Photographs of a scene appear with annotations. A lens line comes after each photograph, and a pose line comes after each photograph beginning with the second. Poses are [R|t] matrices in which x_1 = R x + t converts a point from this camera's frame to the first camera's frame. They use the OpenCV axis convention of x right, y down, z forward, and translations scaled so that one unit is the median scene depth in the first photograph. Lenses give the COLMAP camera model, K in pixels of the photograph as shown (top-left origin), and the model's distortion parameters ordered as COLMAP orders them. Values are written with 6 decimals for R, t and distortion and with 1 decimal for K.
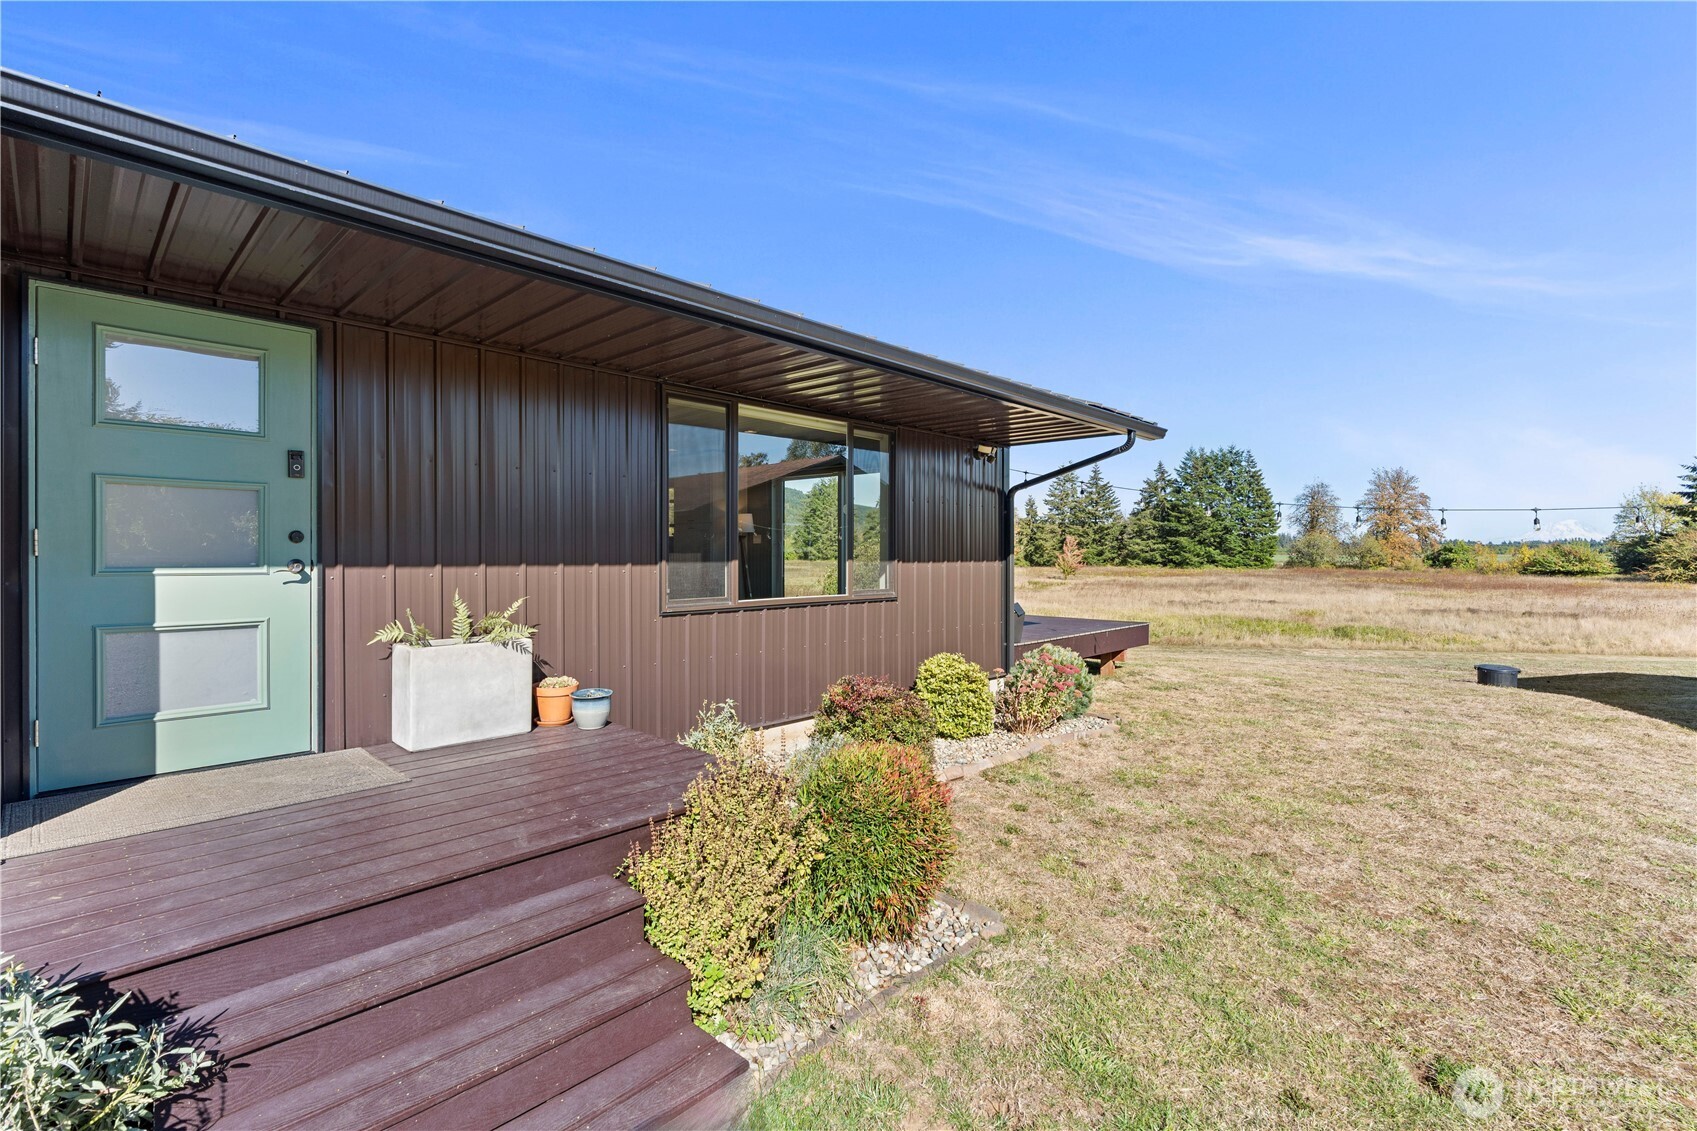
lens RADIAL K [[771.5, 0, 844.8], [0, 771.5, 556.0], [0, 0, 1]] dist [0.001163, 0.000404]
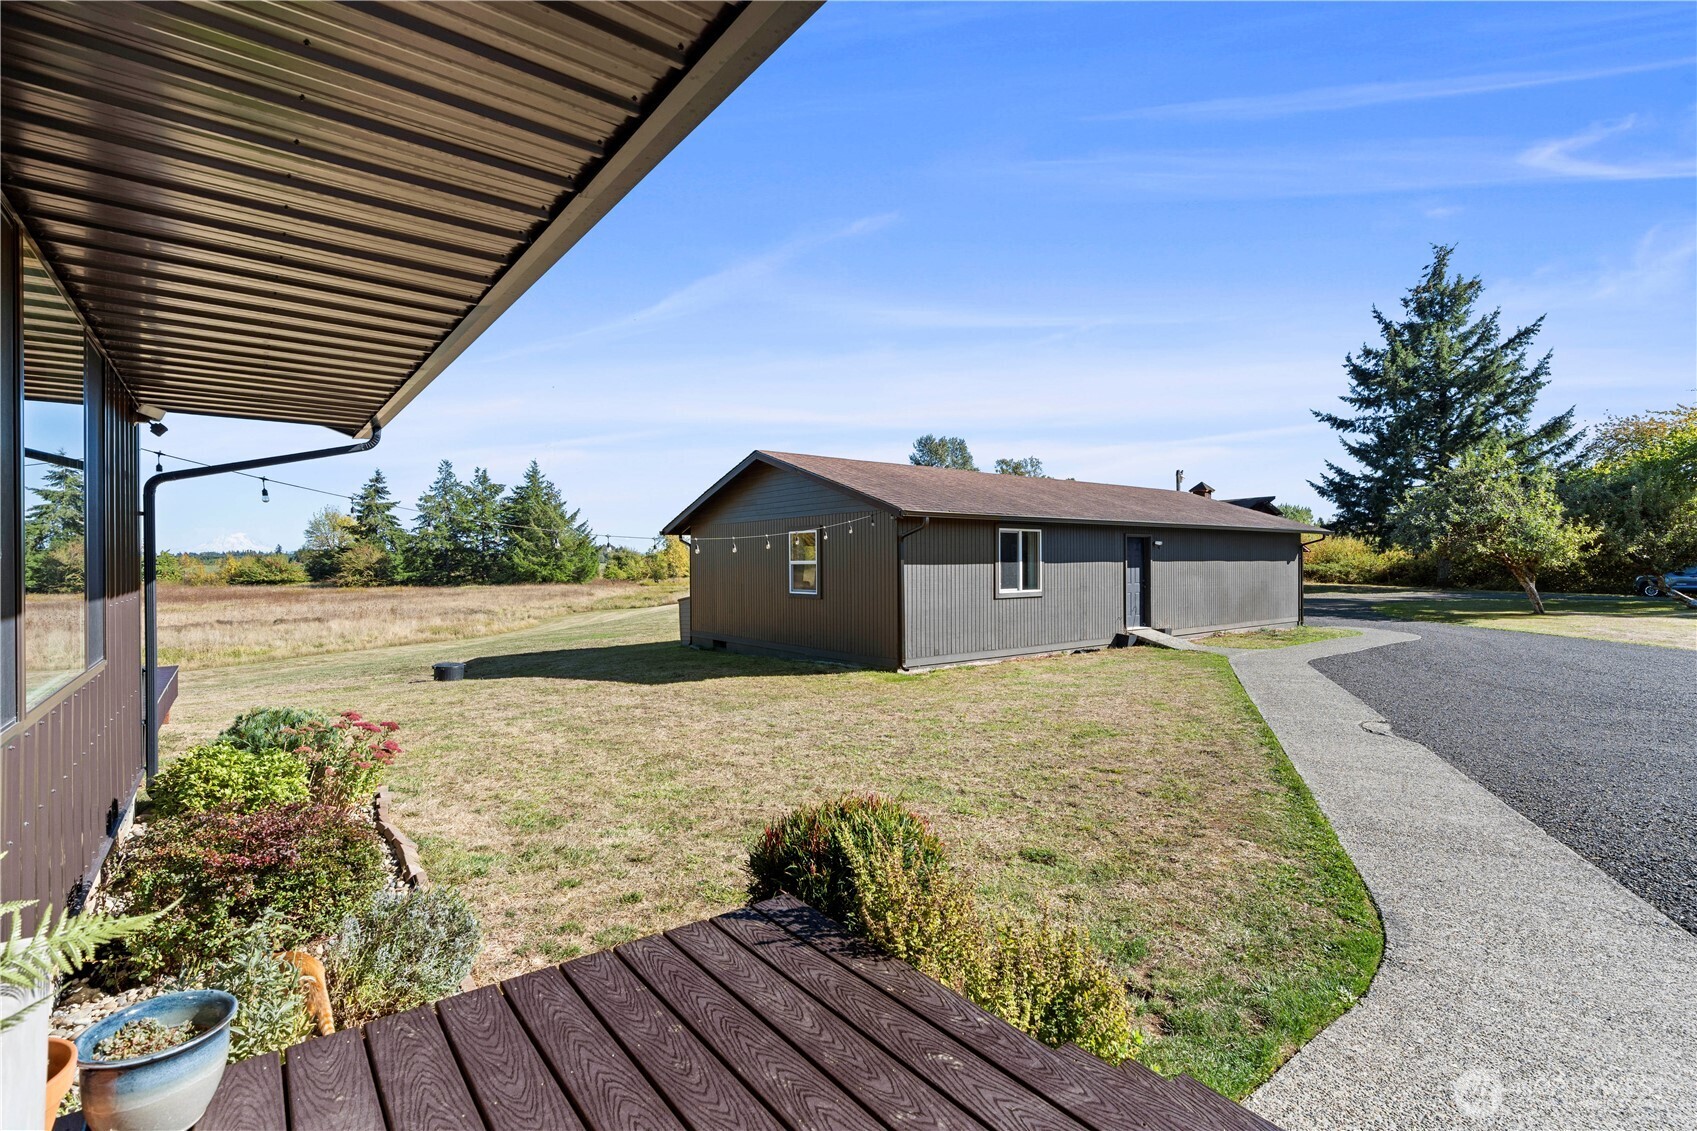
lens RADIAL K [[771.5, 0, 851.0], [0, 771.5, 553.2], [0, 0, 1]] dist [0.001163, 0.000404]
pose [[0.146082, 0.008836, 0.989233, -0.325692], [0.008779, 0.999909, -0.010228, -0.010416], [-0.989234, 0.010179, 0.145991, 0.340104]]
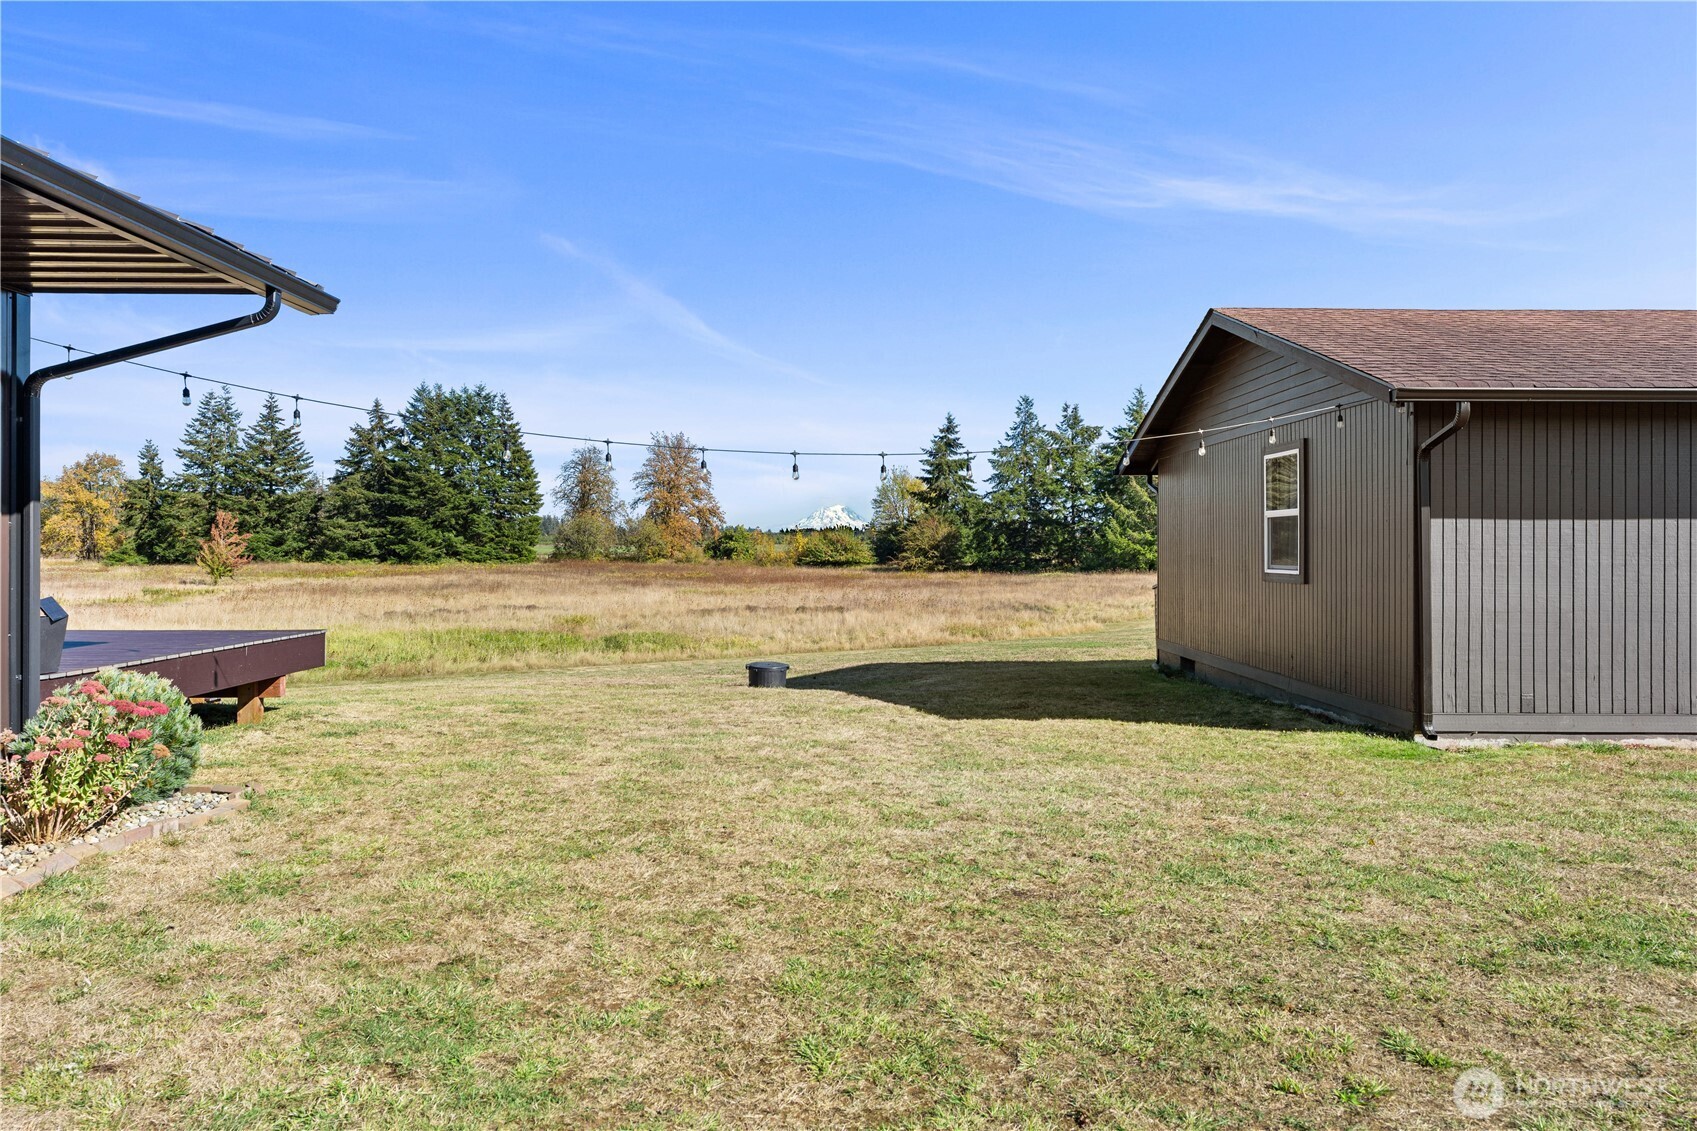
lens RADIAL K [[1188.7, 0, 859.3], [0, 1188.7, 541.3], [0, 0, 1]] dist [0.003162, 0.004398]
pose [[0.716763, 0.000942, 0.697316, 0.056348], [0.002767, 0.999987, -0.004194, 0.028707], [-0.697311, 0.004936, 0.716751, 0.046263]]
